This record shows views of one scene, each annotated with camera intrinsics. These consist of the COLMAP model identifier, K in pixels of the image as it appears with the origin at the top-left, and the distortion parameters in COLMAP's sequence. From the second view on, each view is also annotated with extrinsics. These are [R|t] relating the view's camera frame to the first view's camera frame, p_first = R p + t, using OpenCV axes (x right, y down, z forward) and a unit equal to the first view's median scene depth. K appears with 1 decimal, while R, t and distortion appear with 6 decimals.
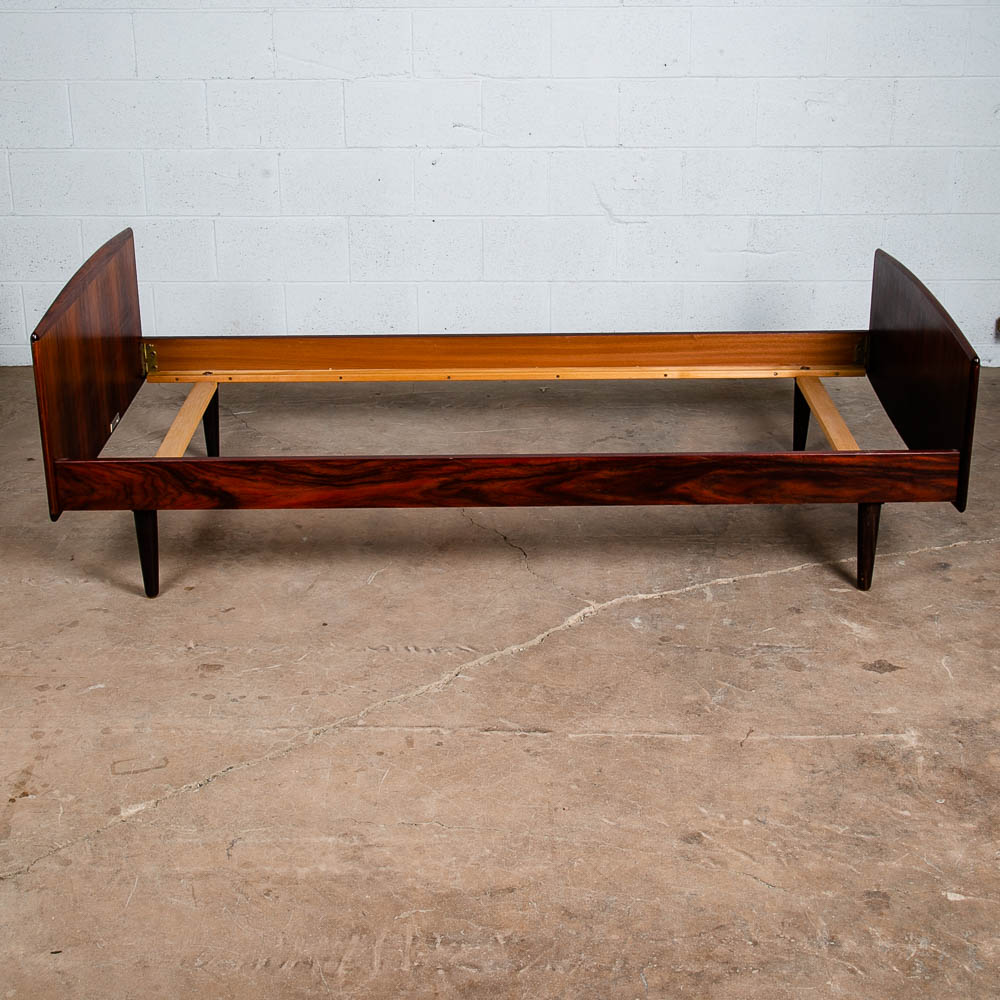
lens RADIAL K [[1633.1, 0, 512.0], [0, 1633.1, 419.2], [0, 0, 1]] dist [-0.025265, 0.111440]
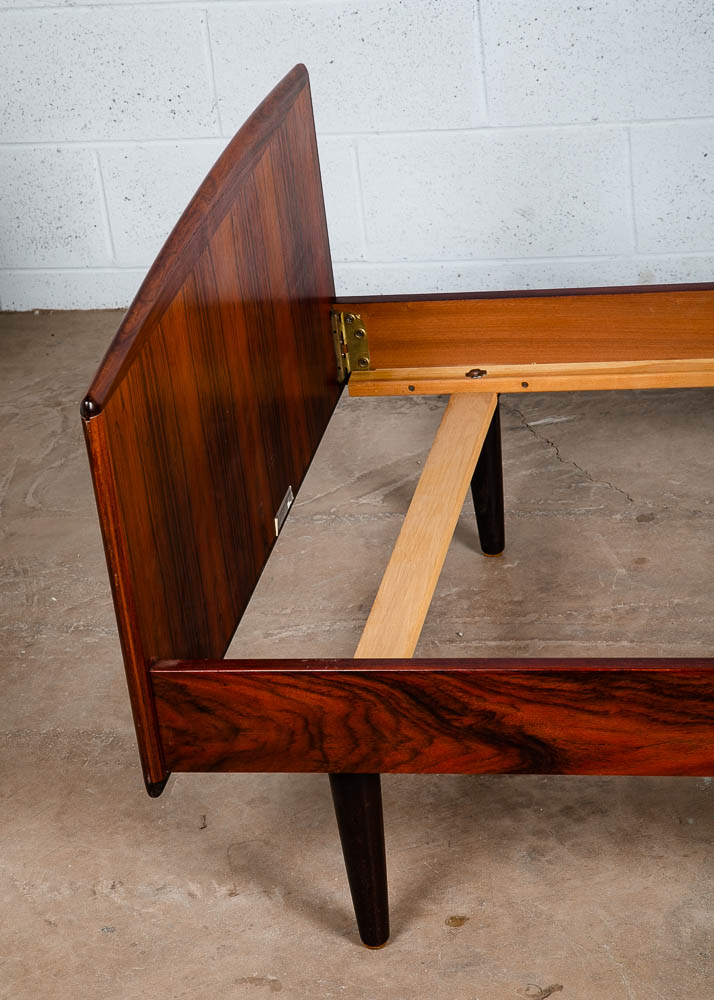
lens RADIAL K [[2655.1, 0, 341.1], [0, 2655.1, 501.4], [0, 0, 1]] dist [0.465157, 0.163050]
pose [[0.973905, -0.006040, -0.226874, -0.061804], [0.034204, 0.992135, 0.120412, -0.099733], [0.224362, -0.125029, 0.966452, 0.300875]]
